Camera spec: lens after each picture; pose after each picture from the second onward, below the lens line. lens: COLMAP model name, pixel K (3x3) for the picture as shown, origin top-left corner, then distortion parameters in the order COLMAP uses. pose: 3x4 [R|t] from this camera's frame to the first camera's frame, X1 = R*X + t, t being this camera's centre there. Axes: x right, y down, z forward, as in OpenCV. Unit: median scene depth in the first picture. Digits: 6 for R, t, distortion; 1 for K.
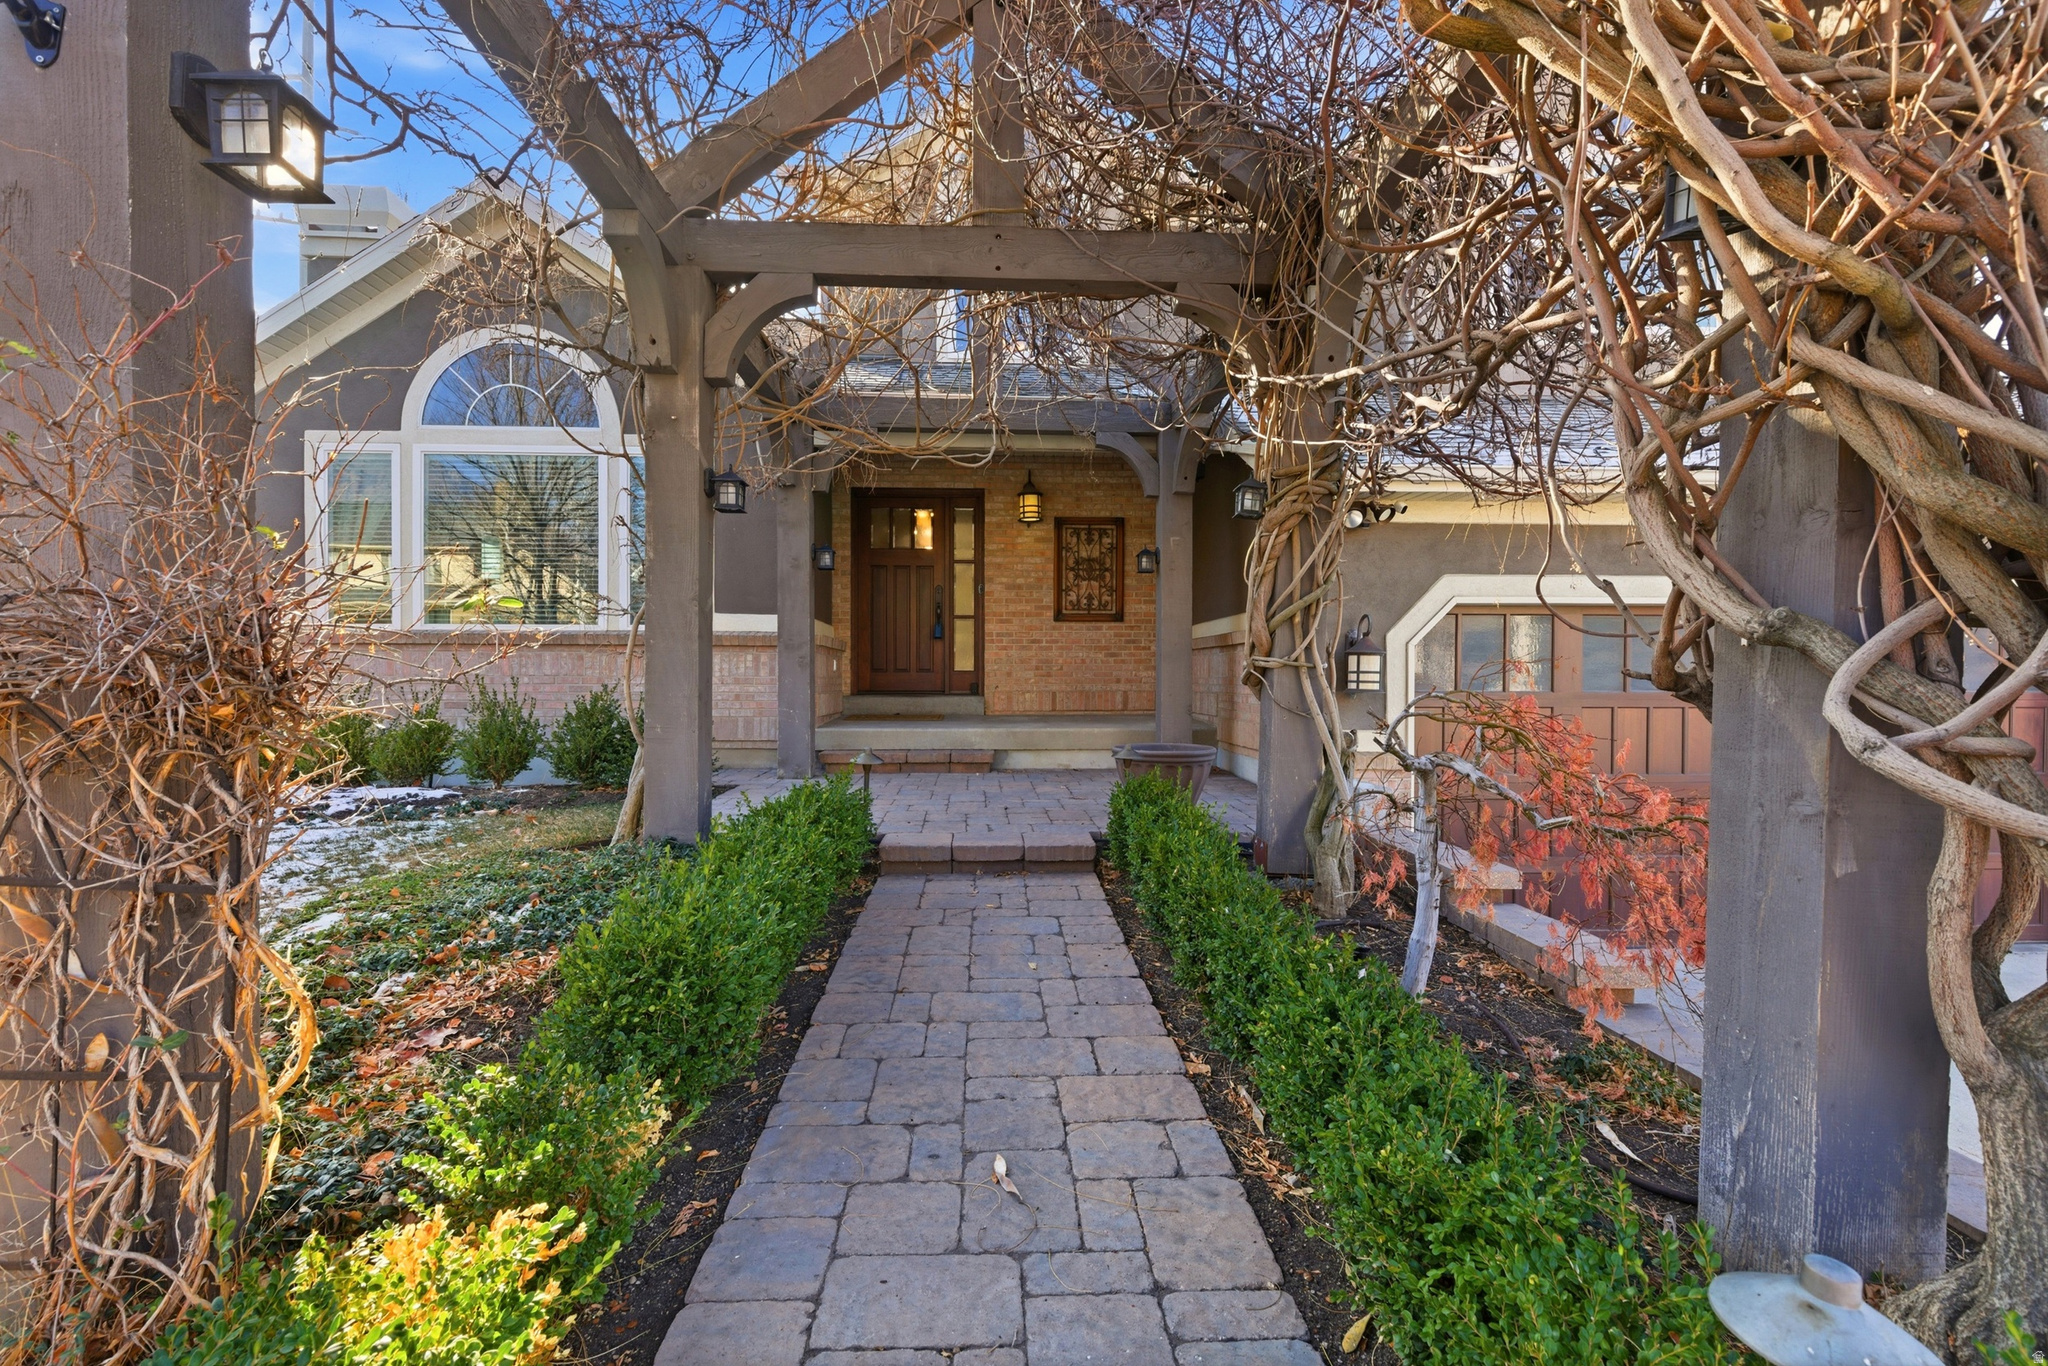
lens RADIAL K [[942.4, 0, 1024.0], [0, 942.4, 683.0], [0, 0, 1]] dist [-0.000123, -0.000023]
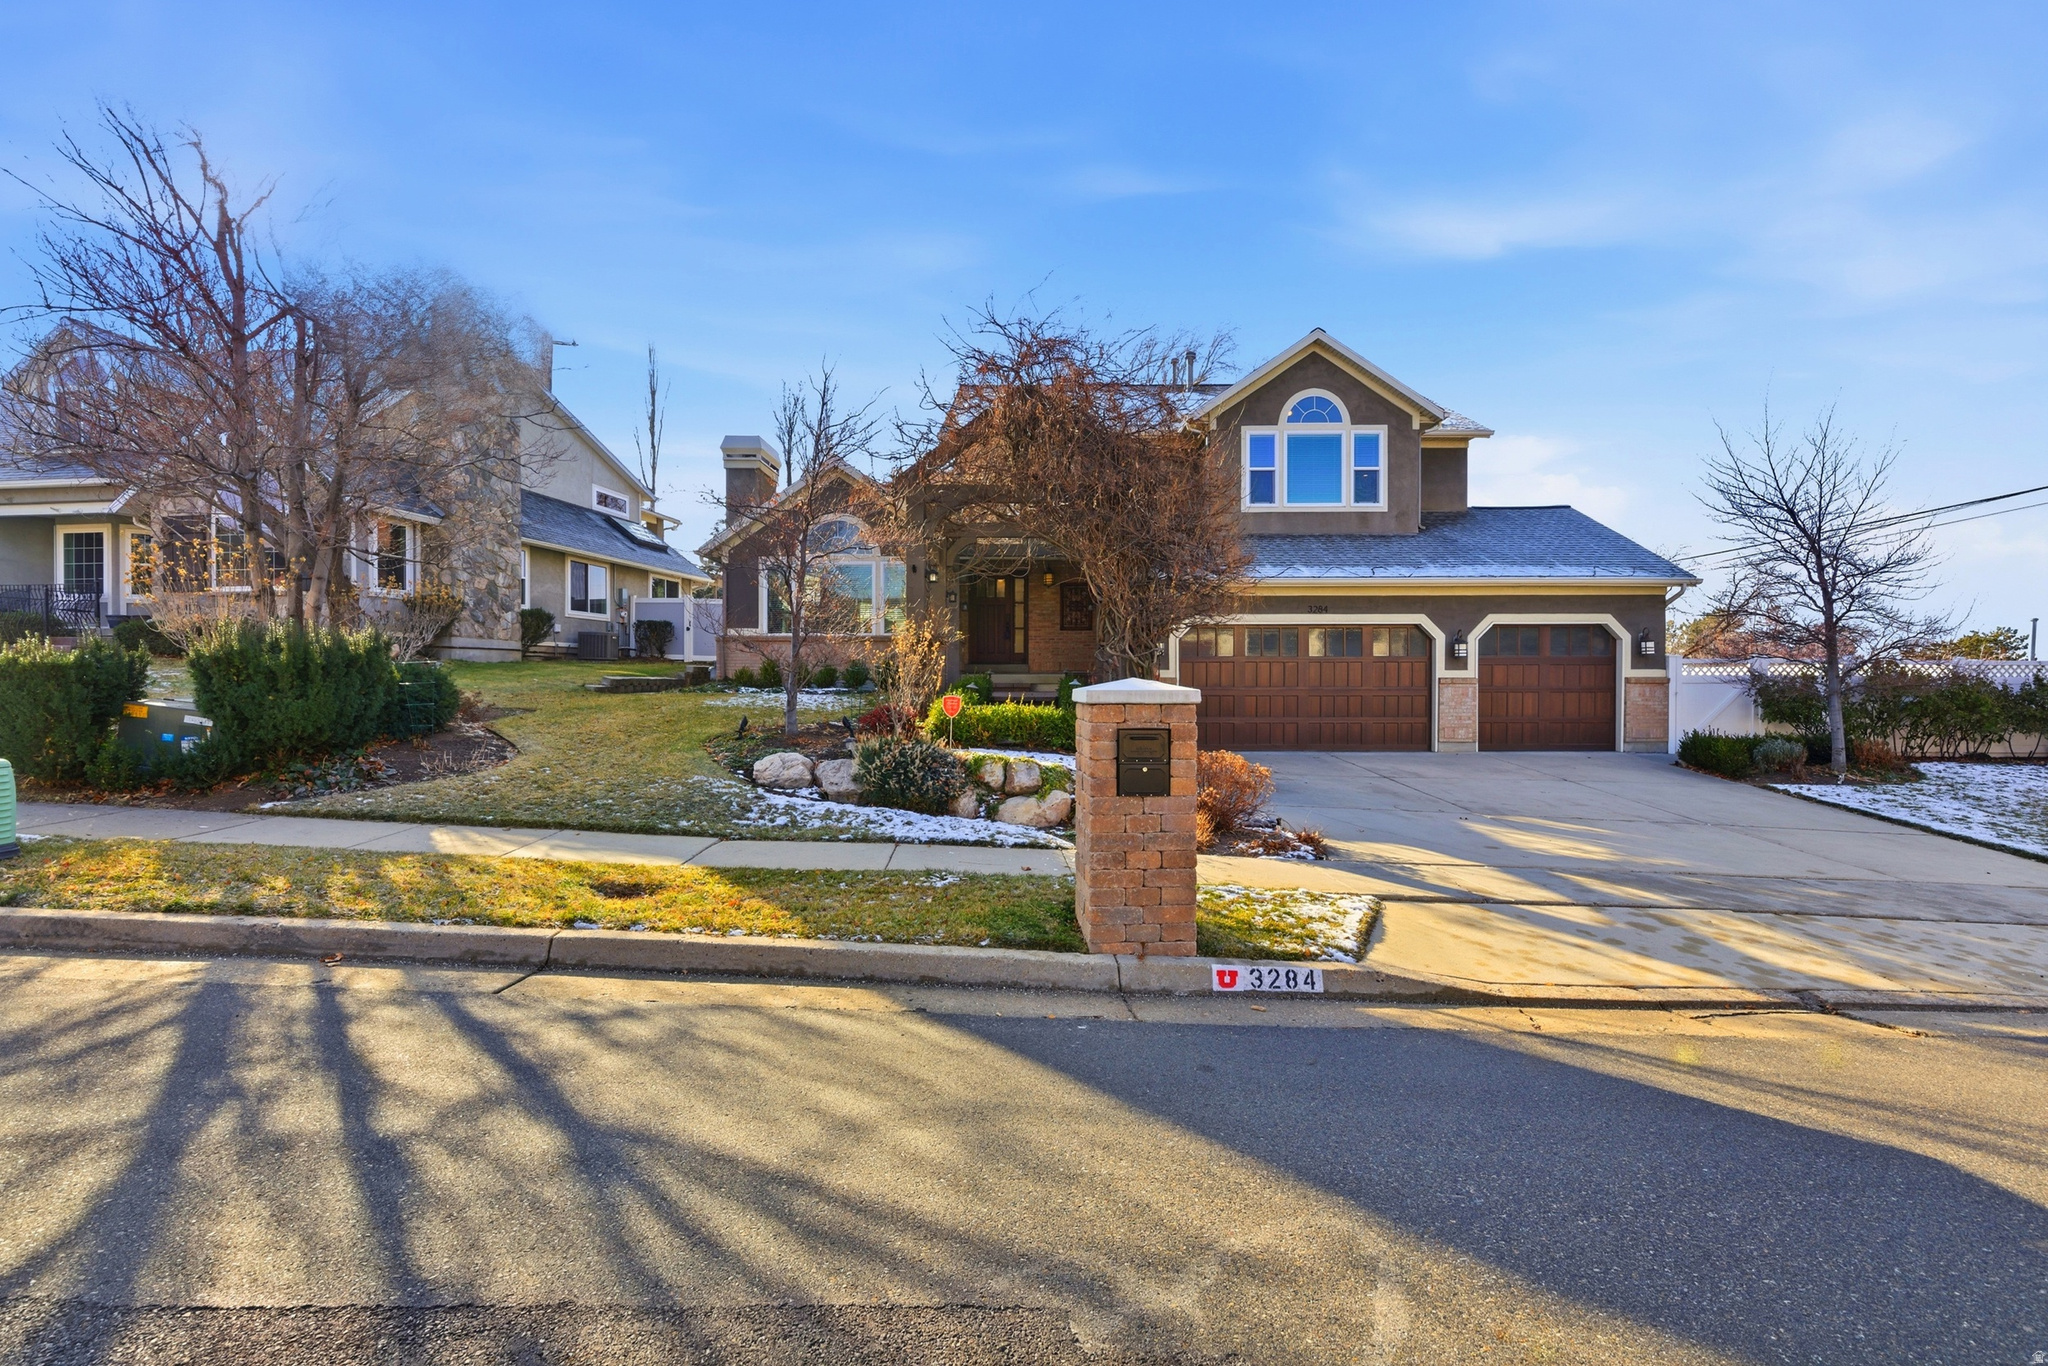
lens RADIAL K [[942.4, 0, 1024.0], [0, 942.4, 683.0], [0, 0, 1]] dist [-0.000123, -0.000023]
pose [[0.998231, 0.001310, -0.059432, 0.080660], [-0.001129, 0.999995, 0.003072, 0.052628], [0.059436, -0.003000, 0.998228, -1.228746]]
